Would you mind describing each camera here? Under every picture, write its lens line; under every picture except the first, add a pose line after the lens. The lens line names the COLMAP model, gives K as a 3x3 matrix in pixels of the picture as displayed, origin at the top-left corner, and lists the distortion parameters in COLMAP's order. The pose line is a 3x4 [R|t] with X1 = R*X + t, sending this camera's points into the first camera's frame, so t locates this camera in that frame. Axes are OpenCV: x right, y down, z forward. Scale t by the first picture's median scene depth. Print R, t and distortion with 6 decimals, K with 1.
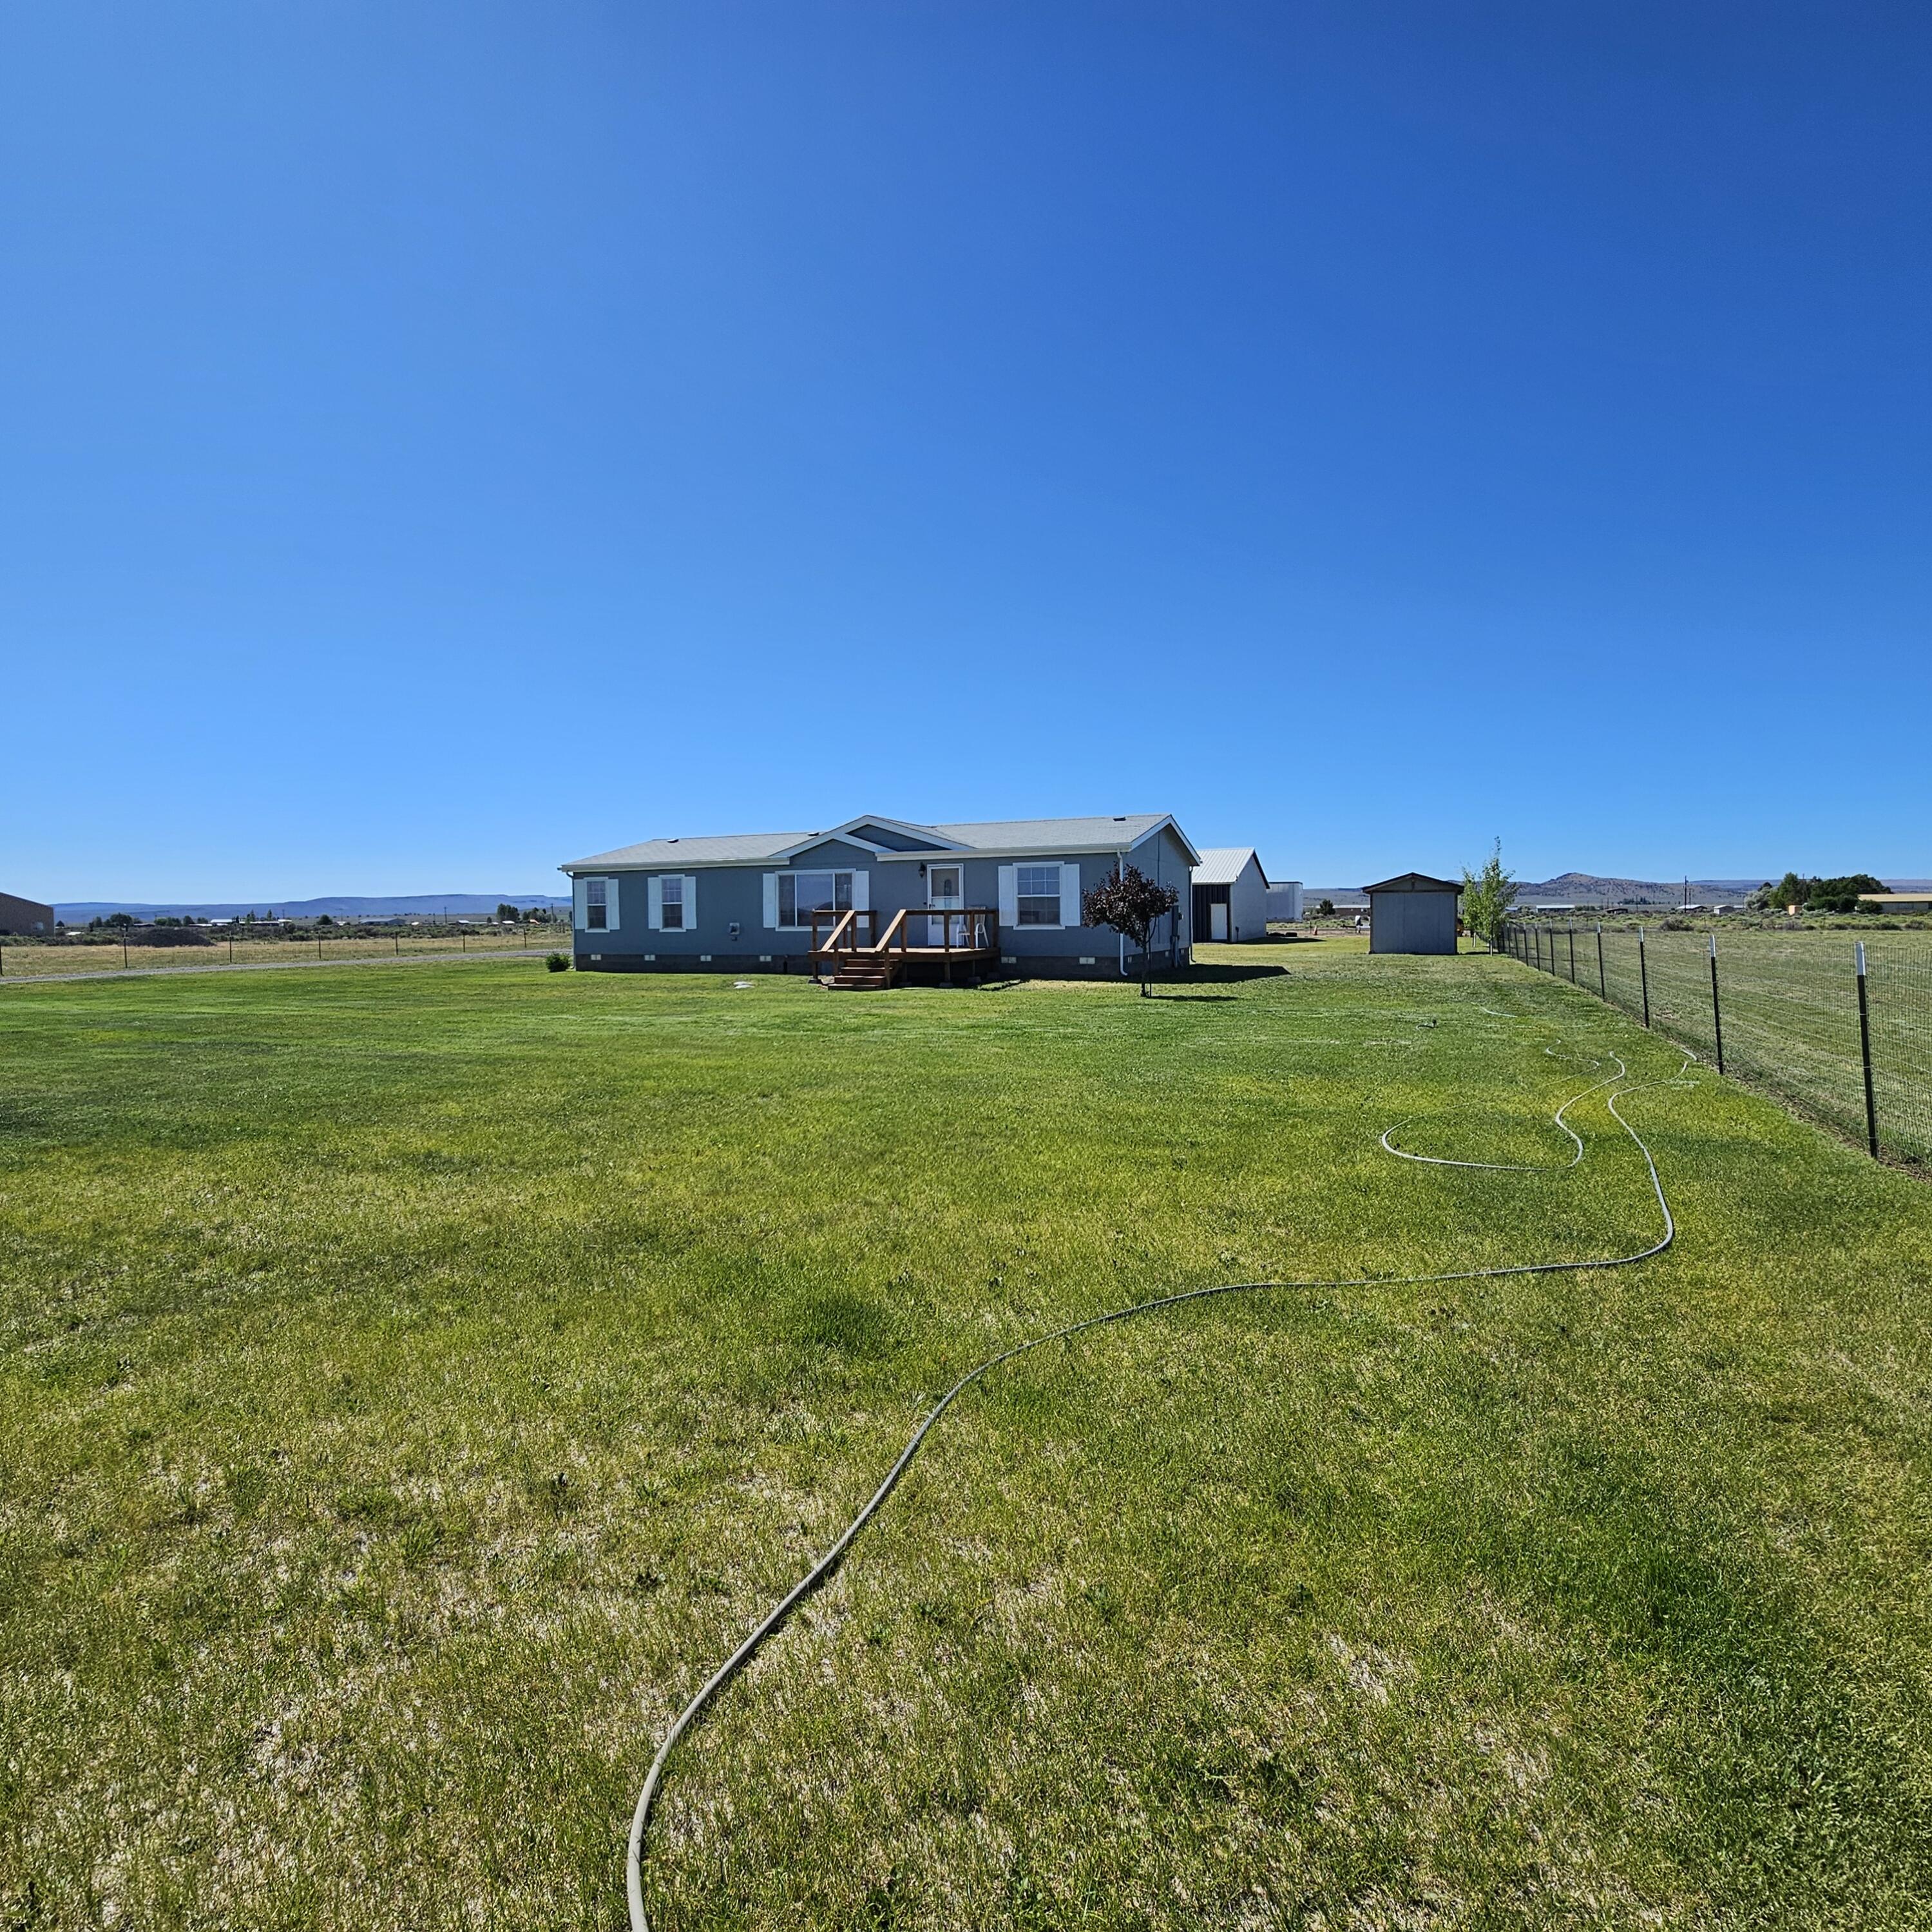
lens RADIAL K [[1031.5, 0, 966.0], [0, 1031.5, 966.0], [0, 0, 1]] dist [0.002069, 0.000367]
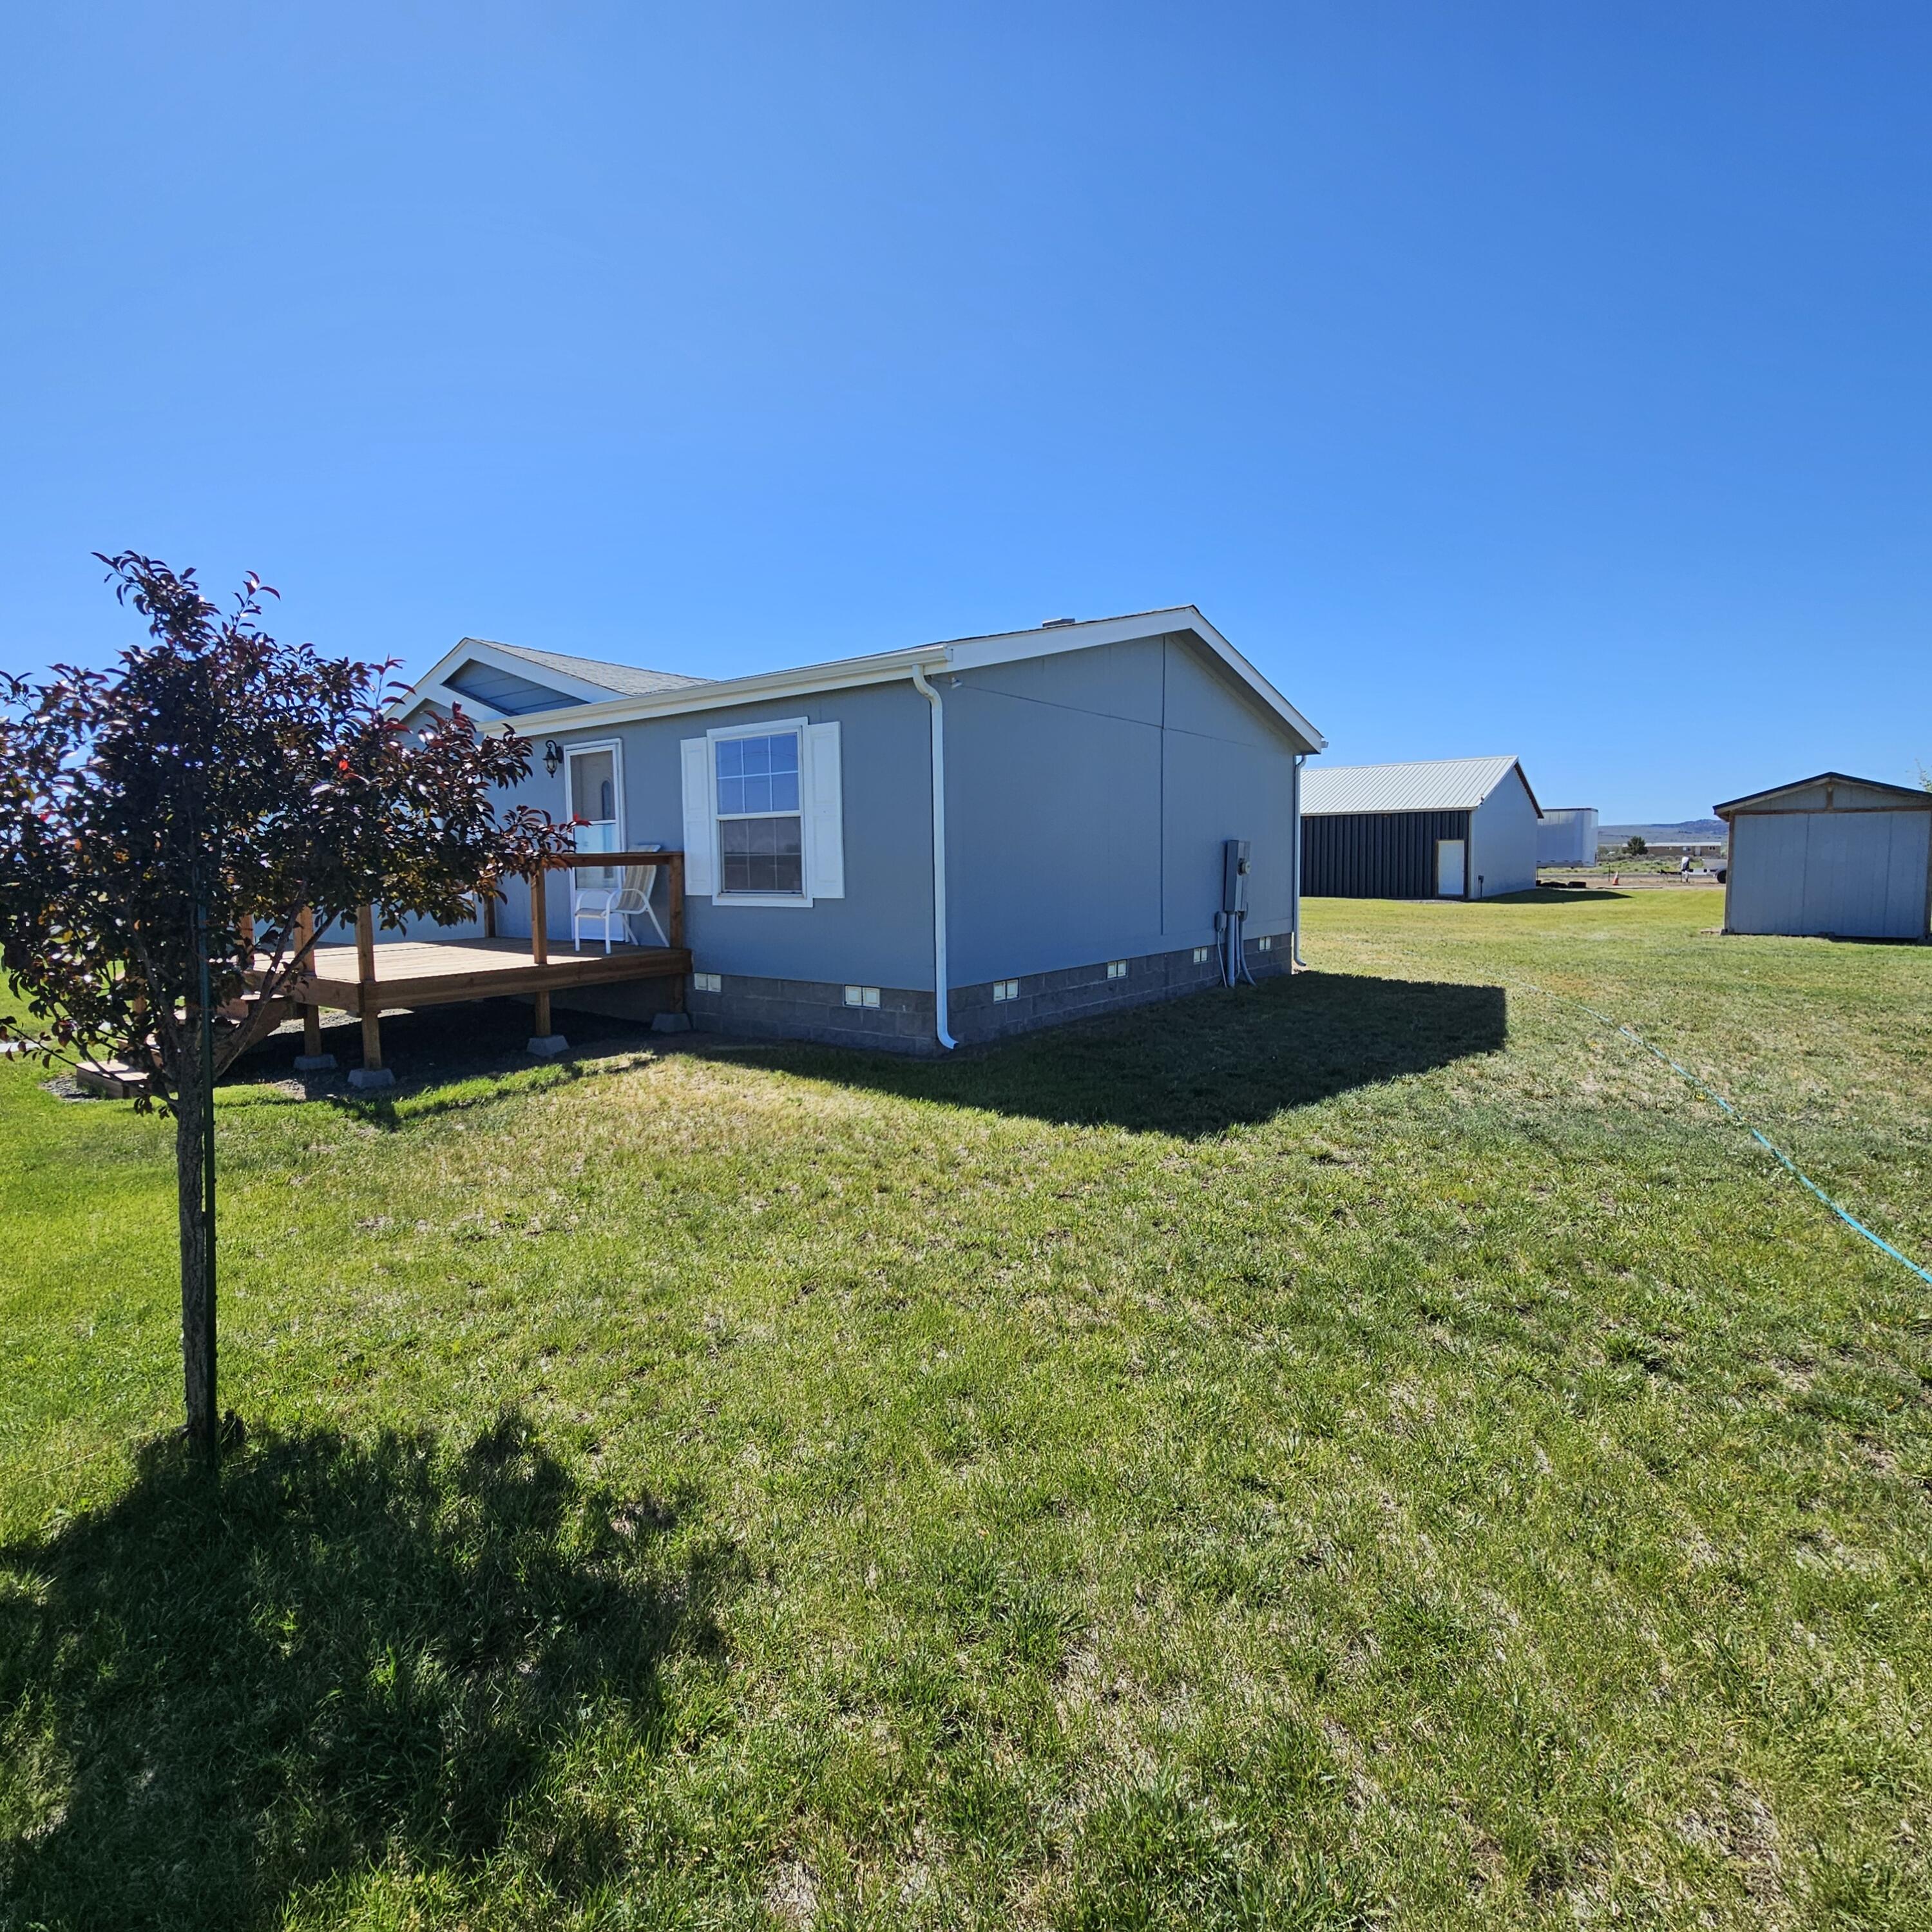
lens RADIAL K [[1031.5, 0, 966.0], [0, 1031.5, 966.0], [0, 0, 1]] dist [0.002069, 0.000367]
pose [[0.972028, 0.018724, -0.234119, 0.198581], [-0.005893, 0.998448, 0.055388, -0.030144], [0.234793, -0.052459, 0.970629, 0.568526]]
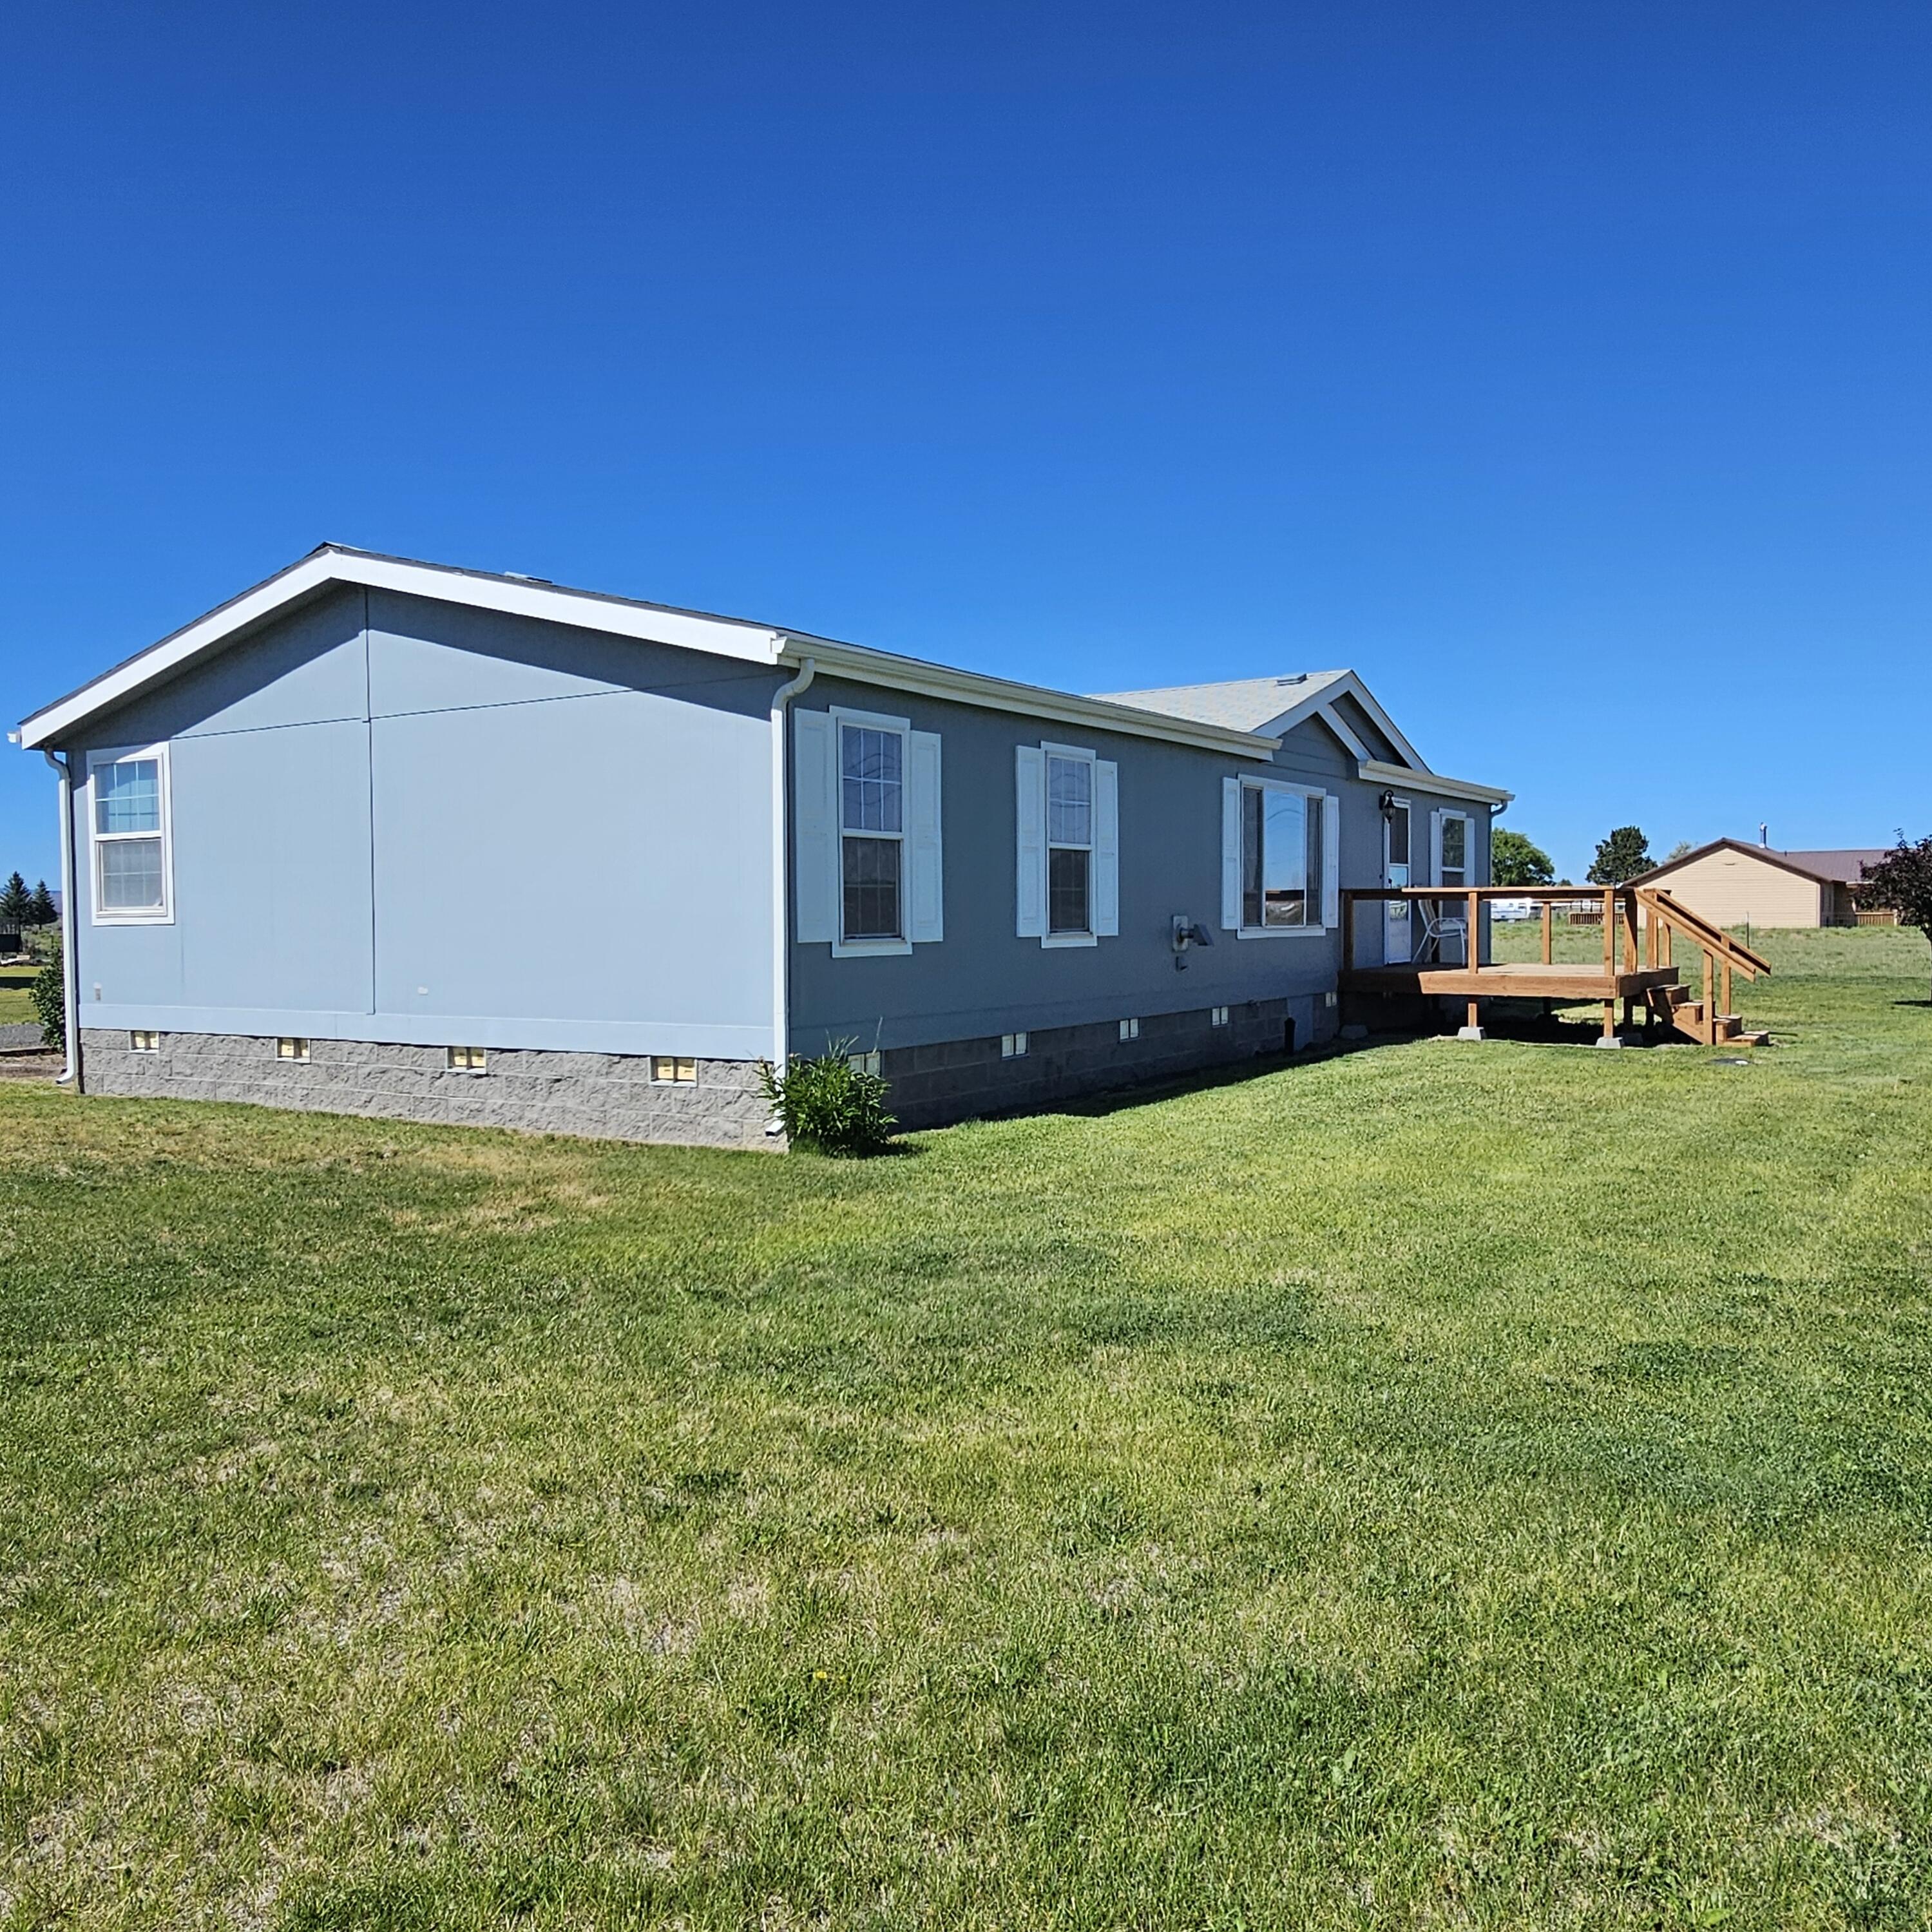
lens RADIAL K [[1685.8, 0, 966.0], [0, 1685.8, 966.0], [0, 0, 1]] dist [0.012036, 0.001542]
pose [[0.136683, -0.026120, 0.990270, -0.762730], [0.047305, 0.998684, 0.019813, -0.039041], [-0.989485, 0.044137, 0.137739, 0.982051]]
